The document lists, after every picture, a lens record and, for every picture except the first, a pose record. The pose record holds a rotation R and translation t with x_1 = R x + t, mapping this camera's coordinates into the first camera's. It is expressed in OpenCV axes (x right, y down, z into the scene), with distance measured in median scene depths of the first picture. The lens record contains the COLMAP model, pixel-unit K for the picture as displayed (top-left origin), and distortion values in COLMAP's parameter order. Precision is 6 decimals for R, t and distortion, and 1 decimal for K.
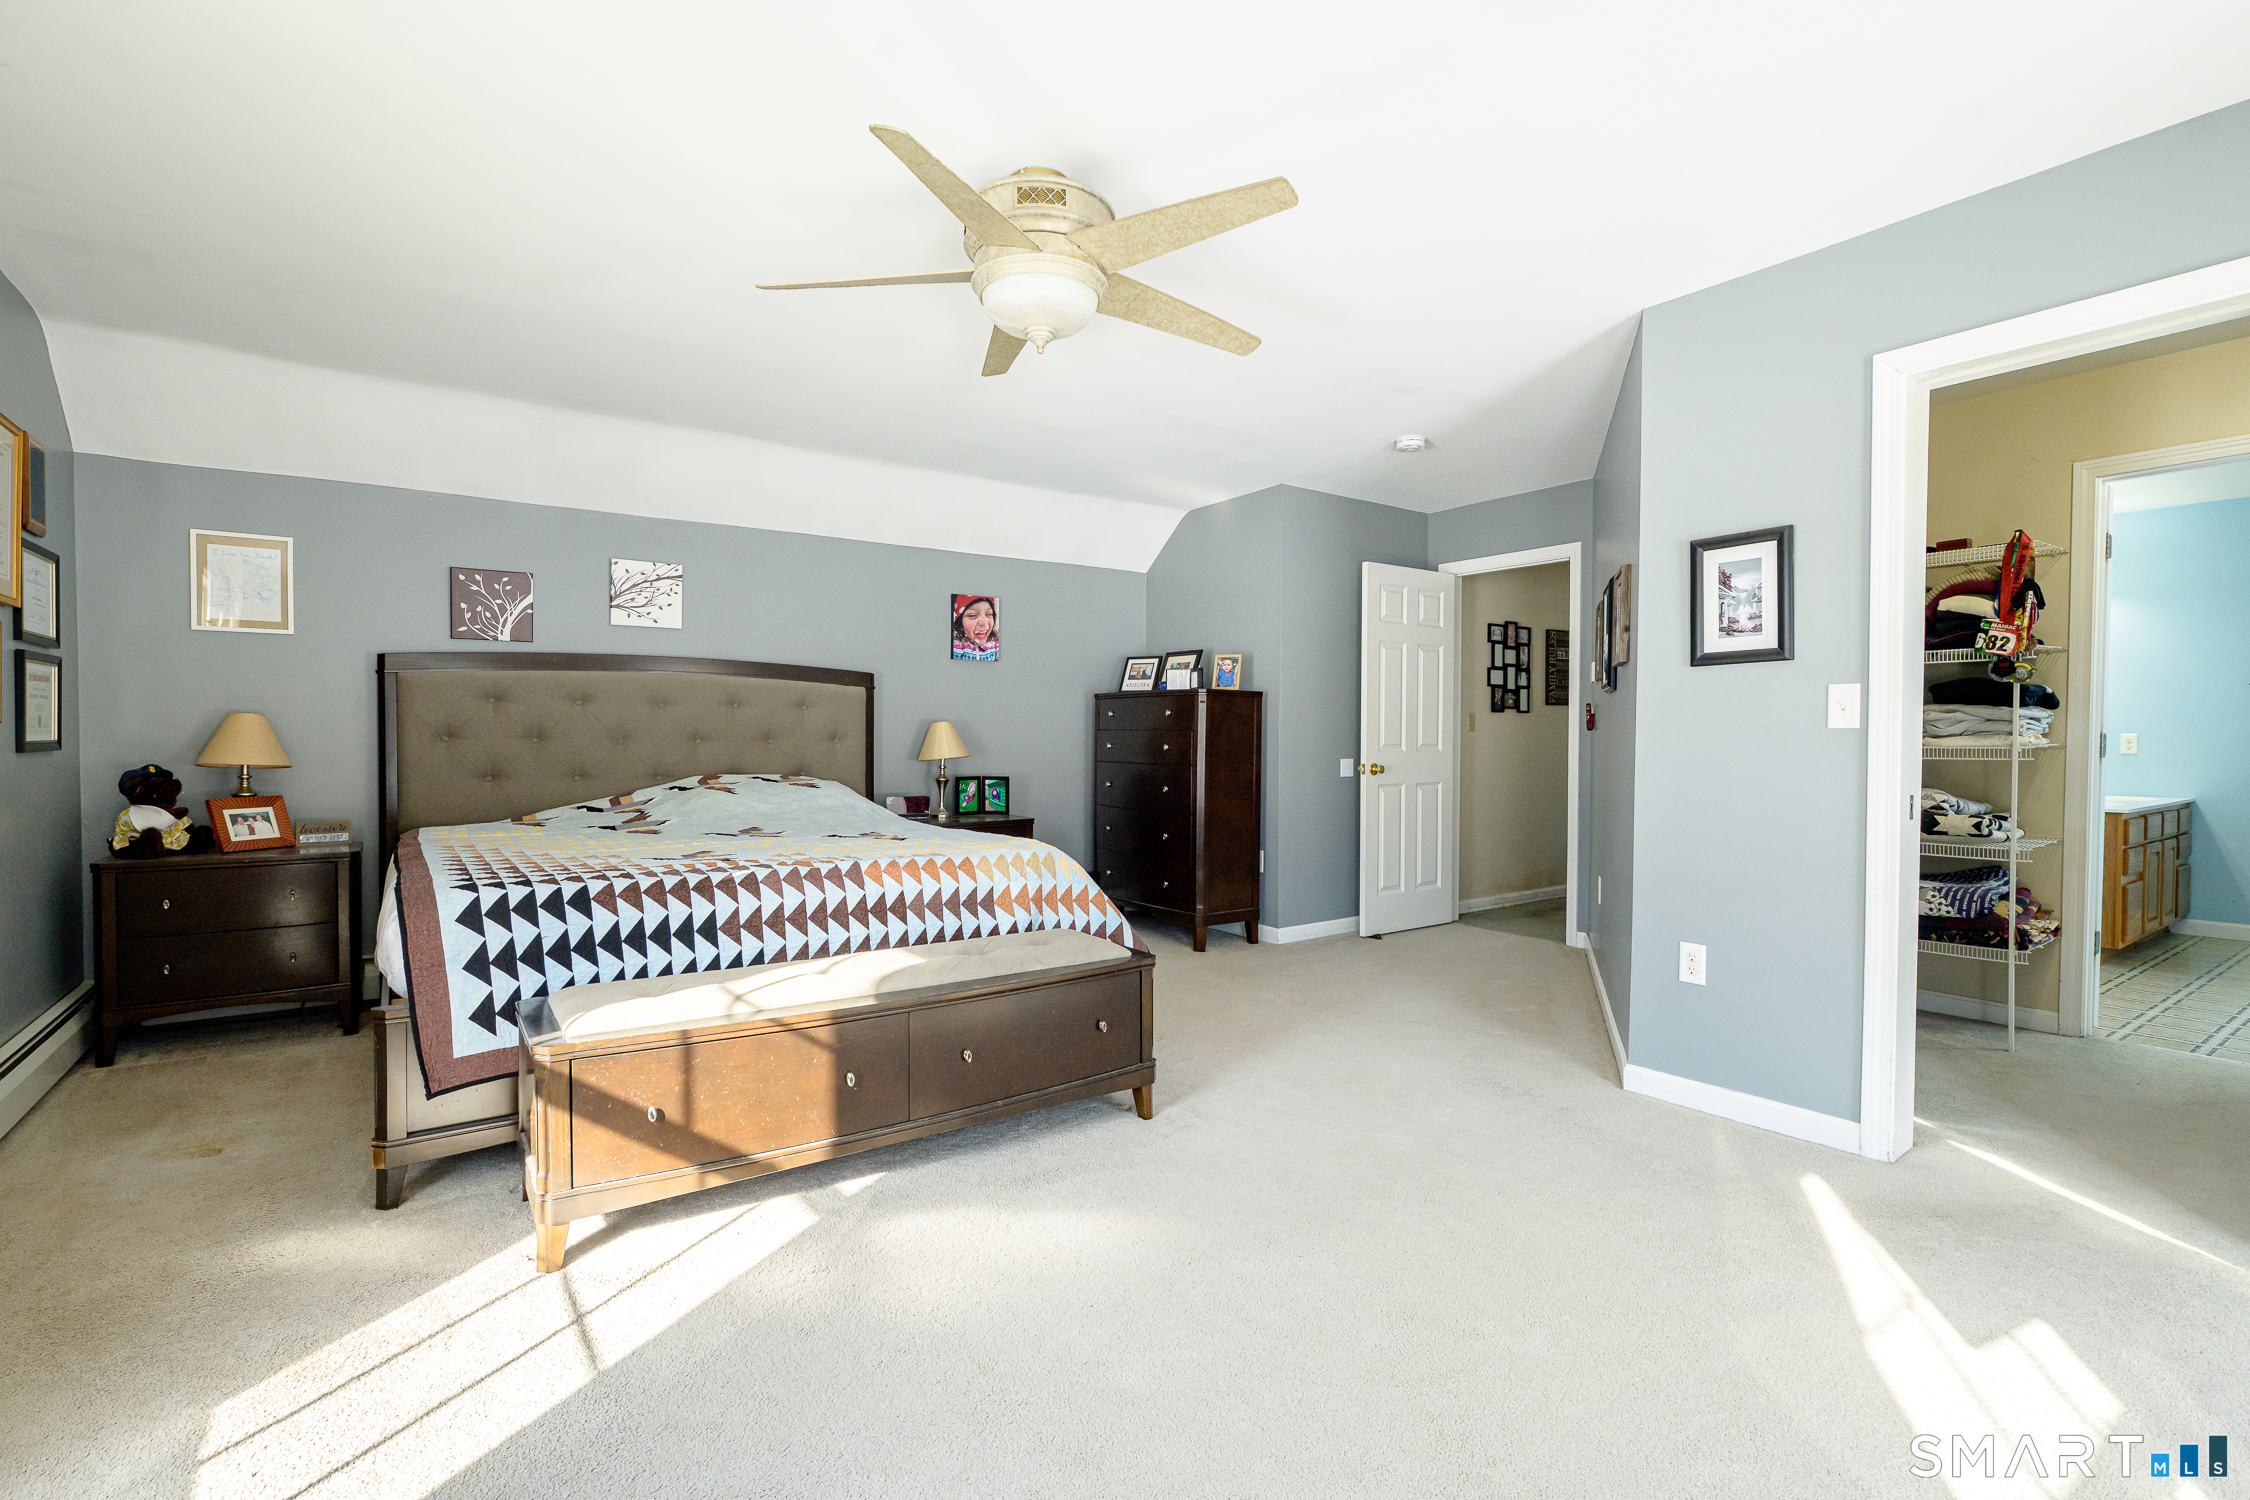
lens RADIAL K [[1016.4, 0, 1130.0], [0, 1016.4, 754.3], [0, 0, 1]] dist [-0.005999, -0.000665]
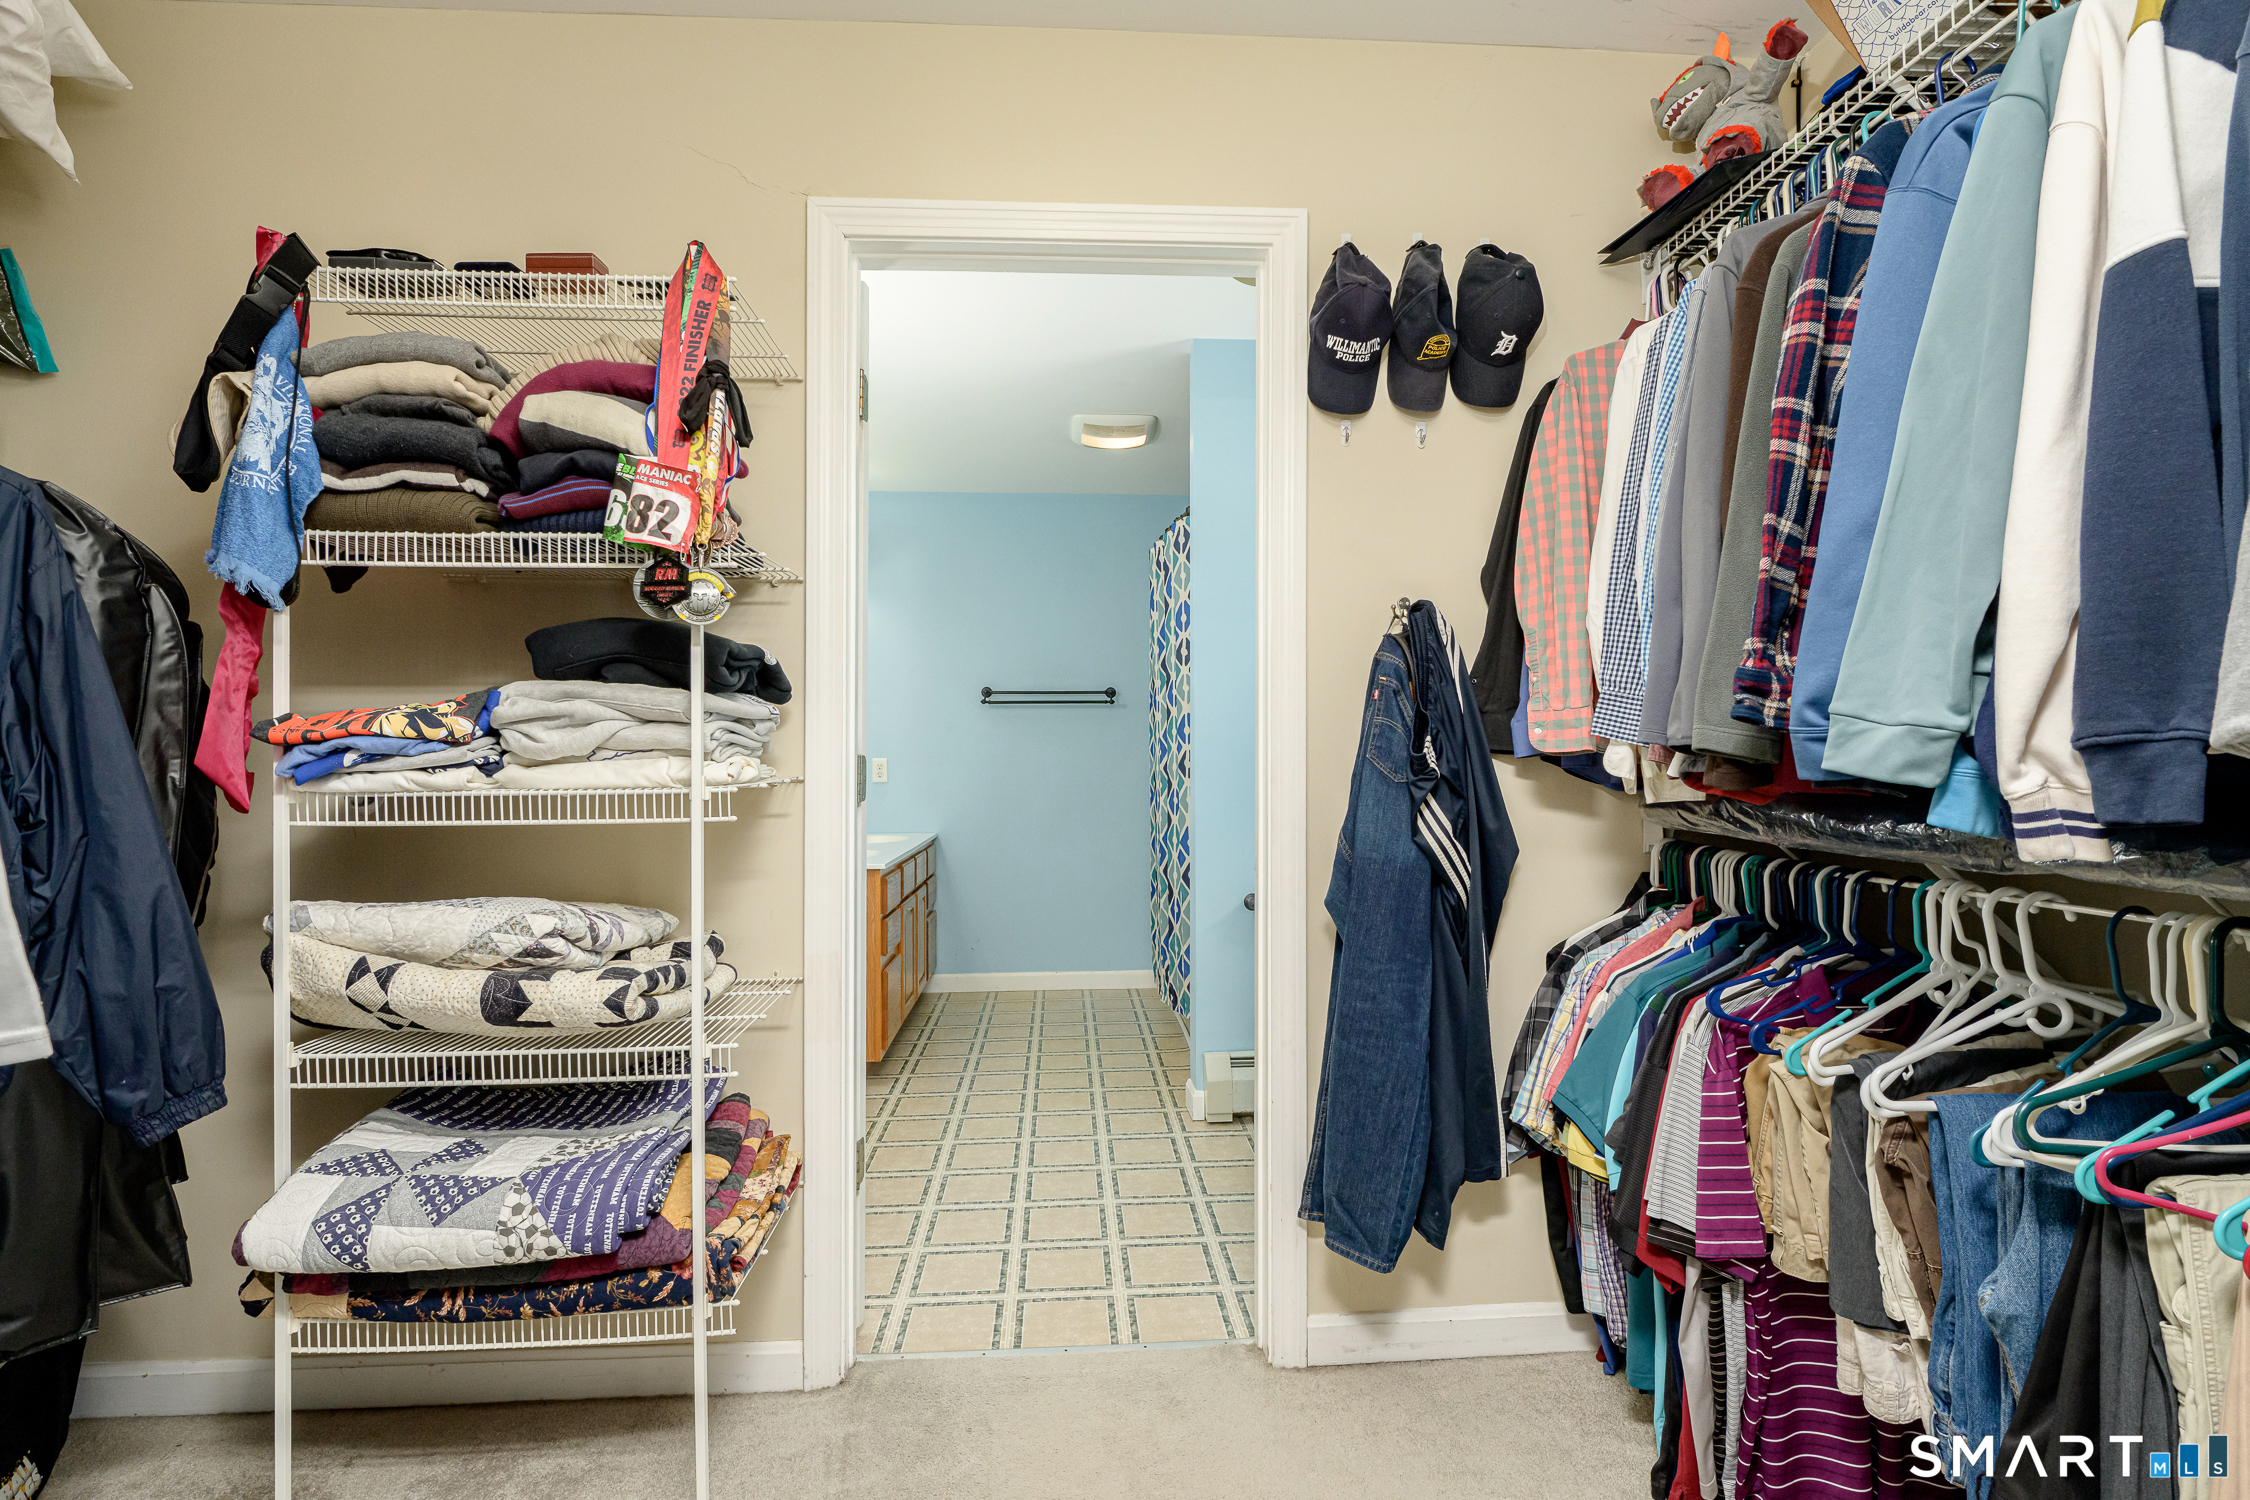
lens RADIAL K [[1016.4, 0, 1122.7], [0, 1016.4, 757.1], [0, 0, 1]] dist [-0.005999, -0.000665]
pose [[0.518874, 0.000710, 0.854851, 0.612714], [0.020662, 0.999697, -0.013372, -0.010691], [-0.854601, 0.024601, 0.518702, 0.641868]]
